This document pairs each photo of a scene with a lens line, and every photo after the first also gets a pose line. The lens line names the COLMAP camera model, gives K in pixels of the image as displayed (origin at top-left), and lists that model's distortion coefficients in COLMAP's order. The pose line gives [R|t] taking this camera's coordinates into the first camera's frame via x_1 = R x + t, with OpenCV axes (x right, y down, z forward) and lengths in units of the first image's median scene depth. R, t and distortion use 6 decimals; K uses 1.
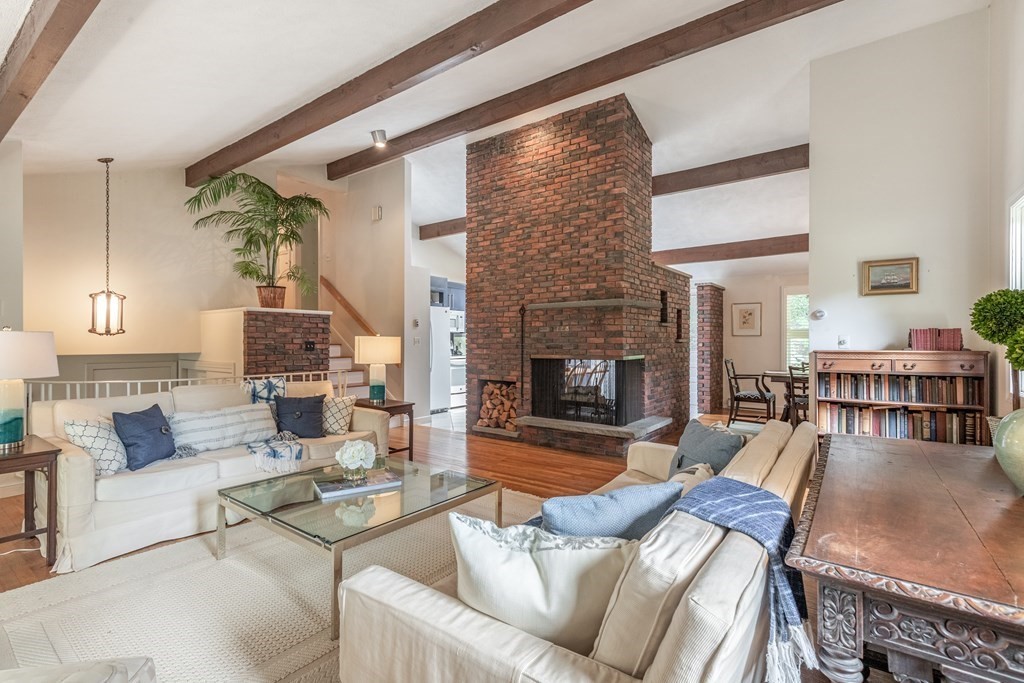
lens RADIAL K [[473.9, 0, 516.2], [0, 473.9, 341.0], [0, 0, 1]] dist [0.002185, -0.000476]
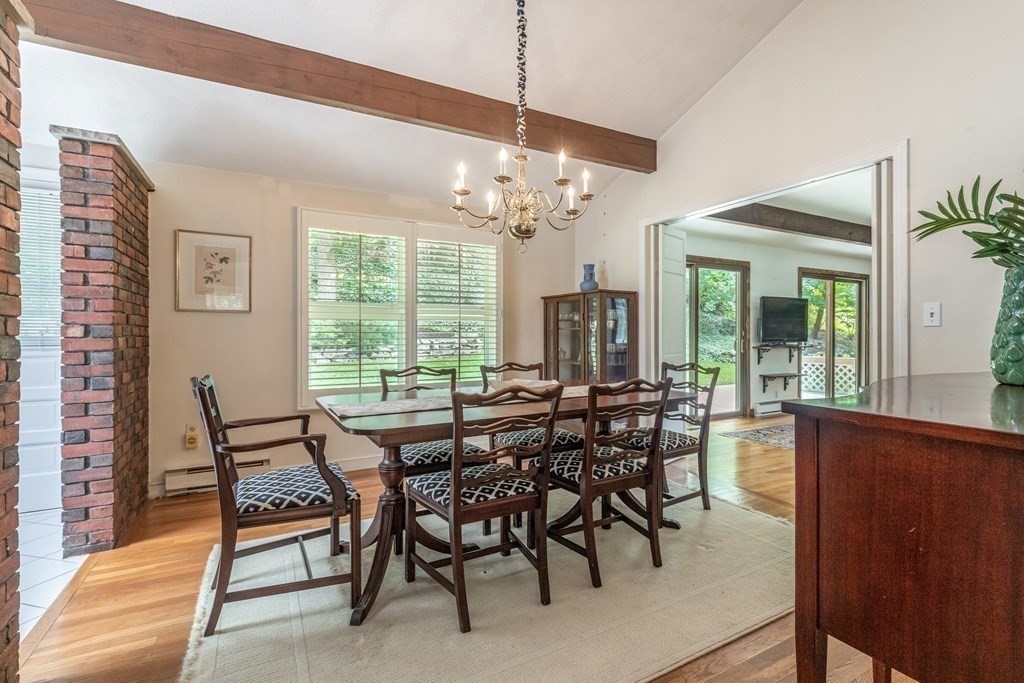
lens RADIAL K [[473.9, 0, 516.0], [0, 473.9, 337.5], [0, 0, 1]] dist [0.002185, -0.000476]
pose [[0.422747, -0.002871, 0.906243, 0.231021], [-0.001370, 0.999992, 0.003808, 0.010343], [-0.906247, -0.002851, 0.422740, 0.611369]]
